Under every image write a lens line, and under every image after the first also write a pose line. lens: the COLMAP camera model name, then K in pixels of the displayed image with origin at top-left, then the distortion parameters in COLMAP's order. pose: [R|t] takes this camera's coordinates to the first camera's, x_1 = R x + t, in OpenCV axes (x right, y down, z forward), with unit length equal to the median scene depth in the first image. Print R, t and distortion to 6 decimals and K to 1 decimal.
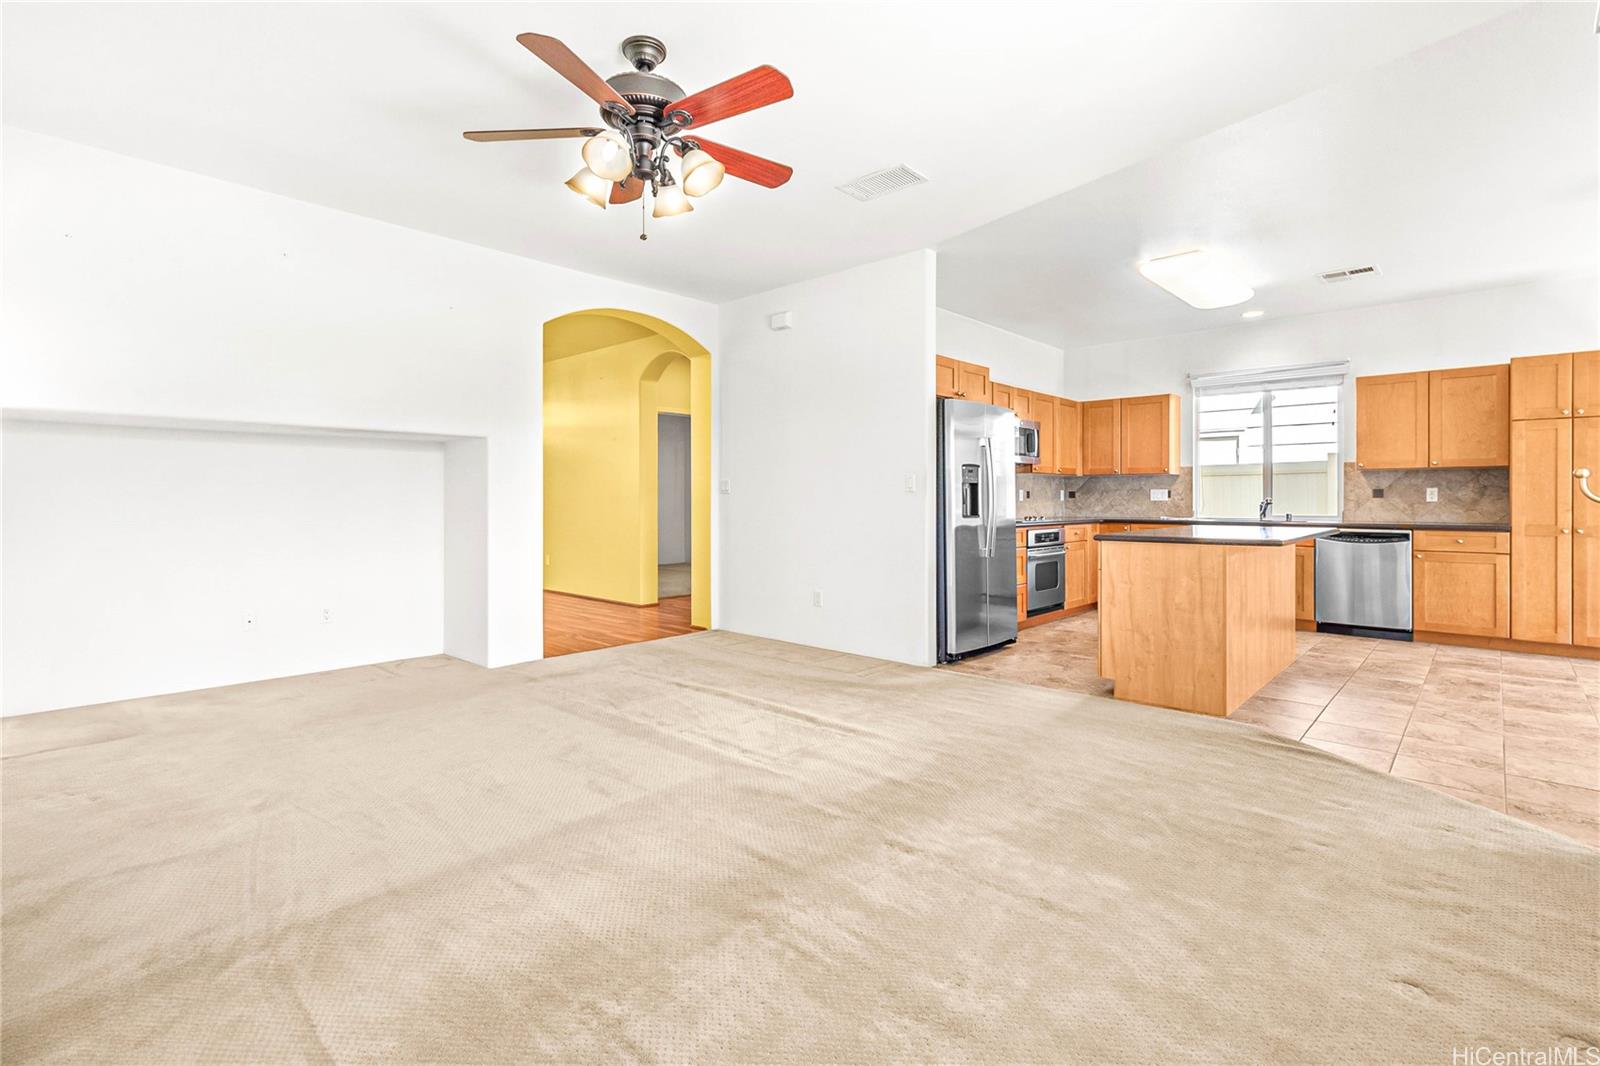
lens RADIAL K [[731.6, 0, 797.2], [0, 731.6, 498.2], [0, 0, 1]] dist [0.001424, 0.000127]
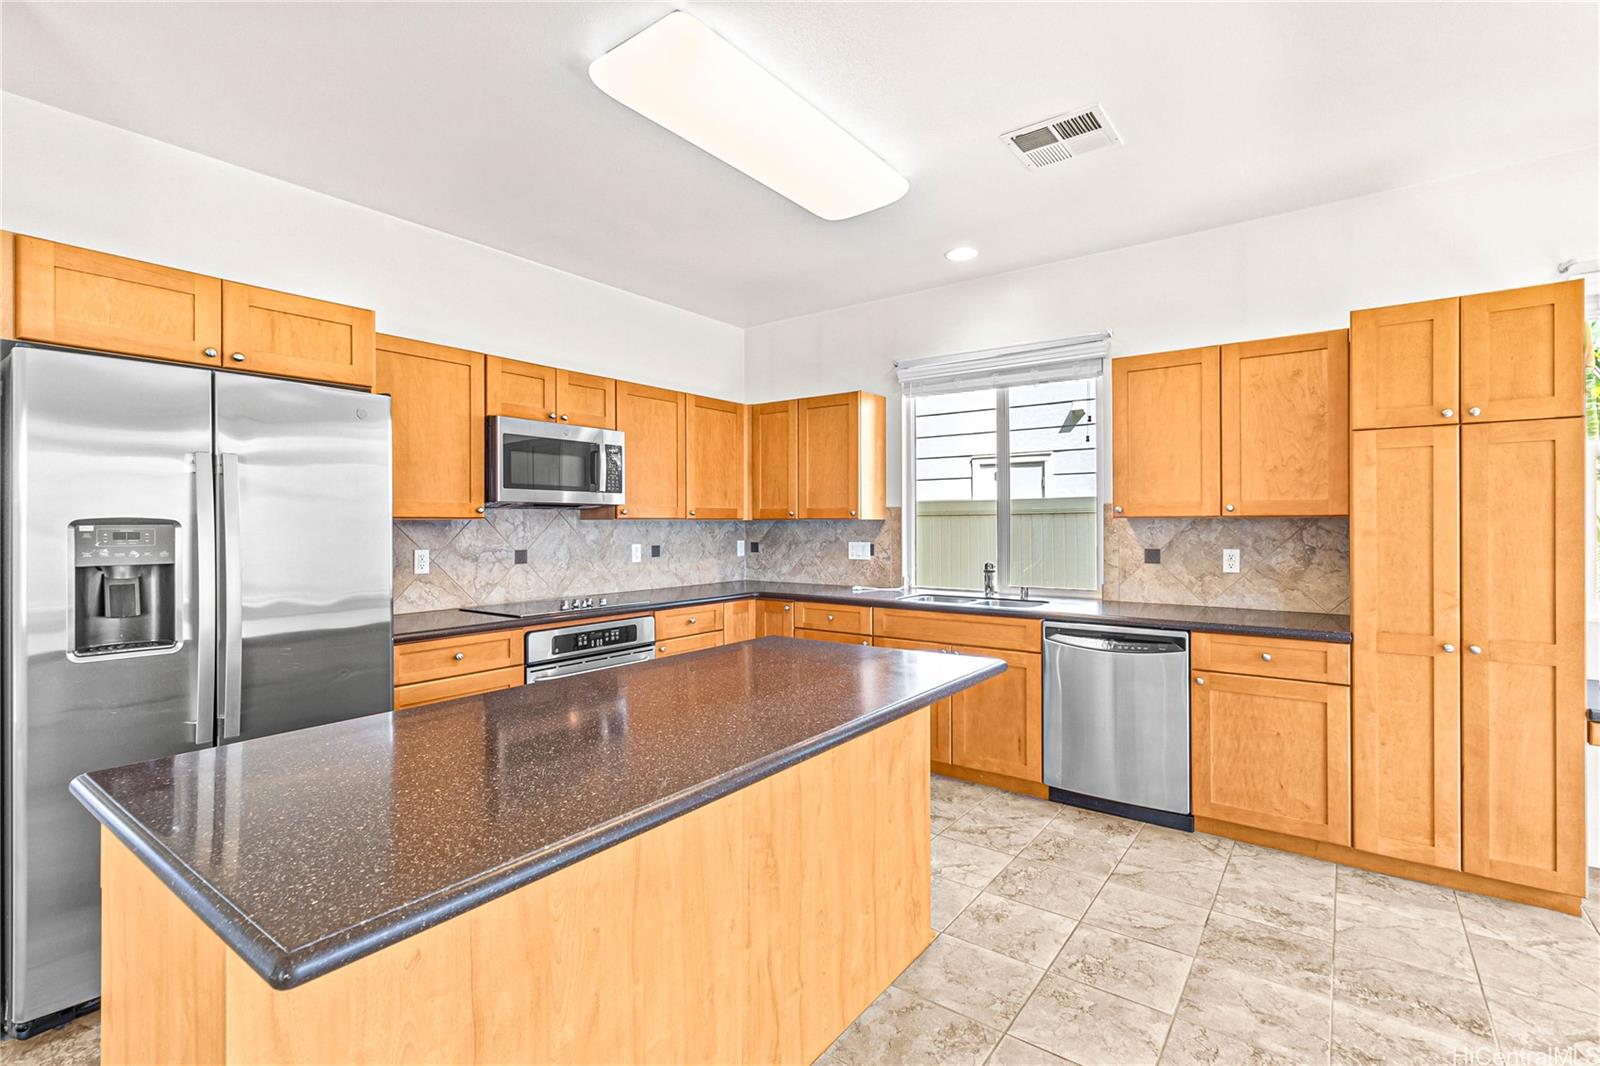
lens RADIAL K [[738.3, 0, 791.1], [0, 738.3, 521.0], [0, 0, 1]] dist [0.001634, 0.000515]
pose [[0.993178, -0.001970, 0.116592, 0.472719], [0.002410, 0.999991, -0.003628, -0.036898], [-0.116584, 0.003884, 0.993173, 0.479511]]
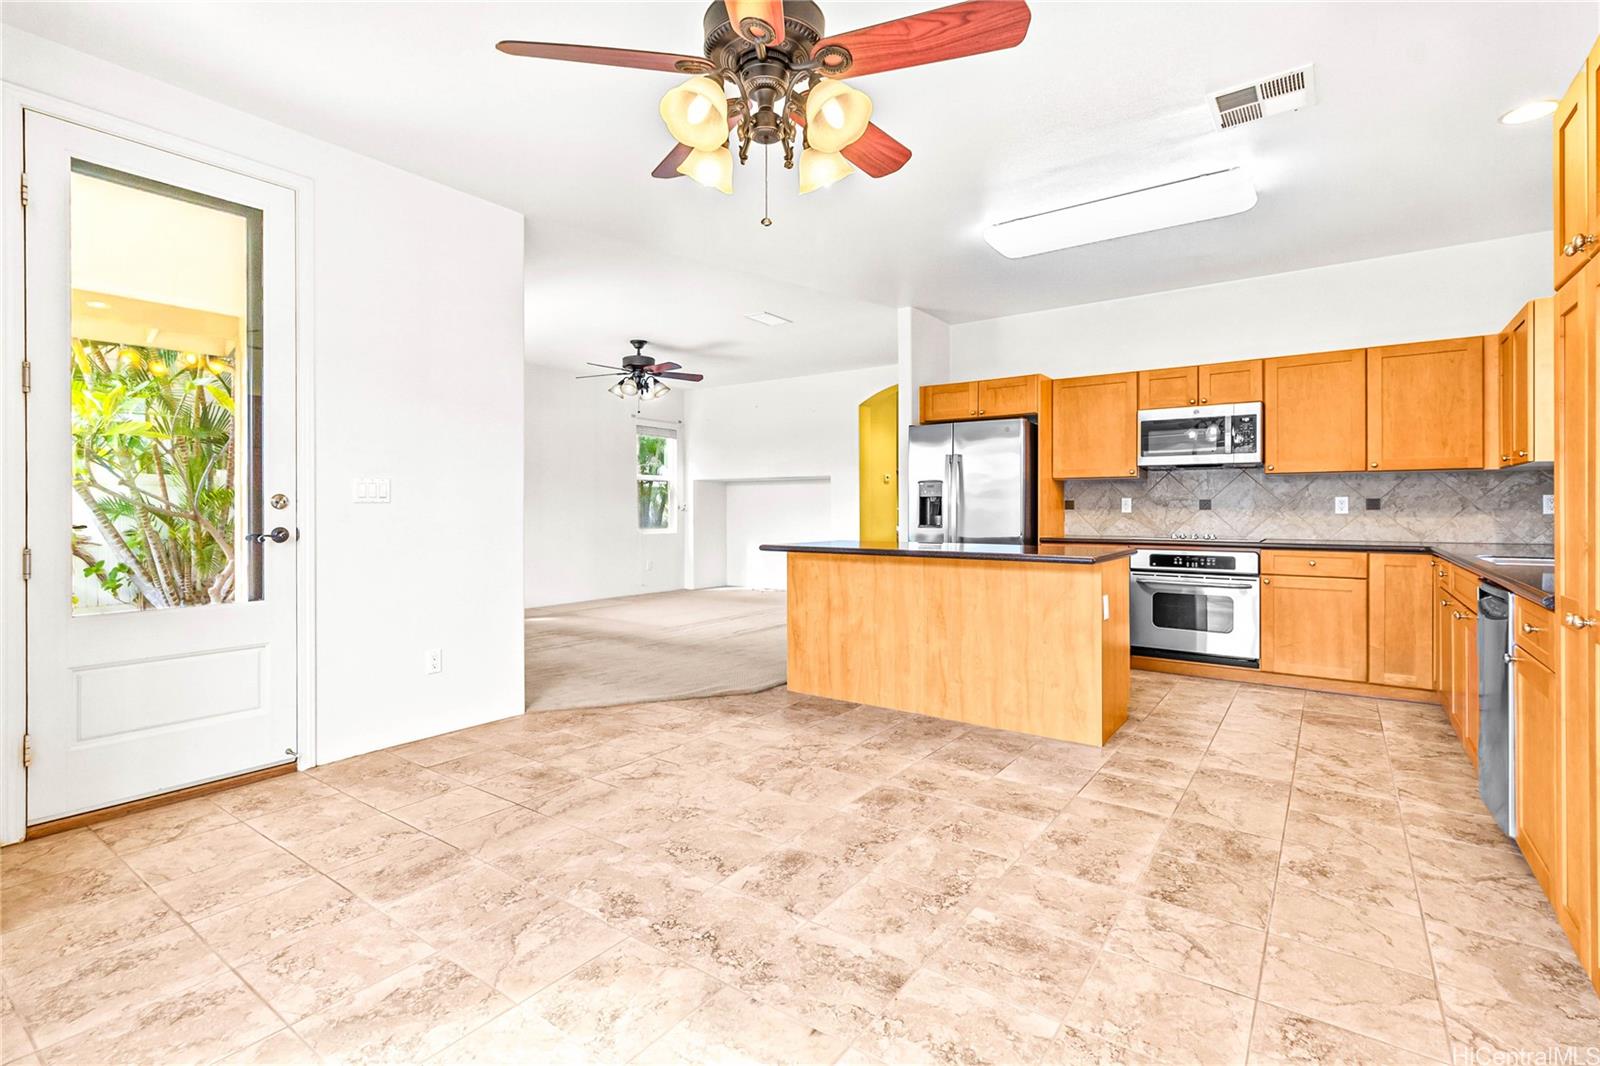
lens RADIAL K [[738.3, 0, 791.1], [0, 738.3, 521.0], [0, 0, 1]] dist [0.001634, 0.000515]
pose [[0.130937, 0.017764, -0.991232, 1.139594], [-0.000460, 0.999840, 0.017857, -0.003864], [0.991391, -0.001882, 0.130924, 0.542354]]
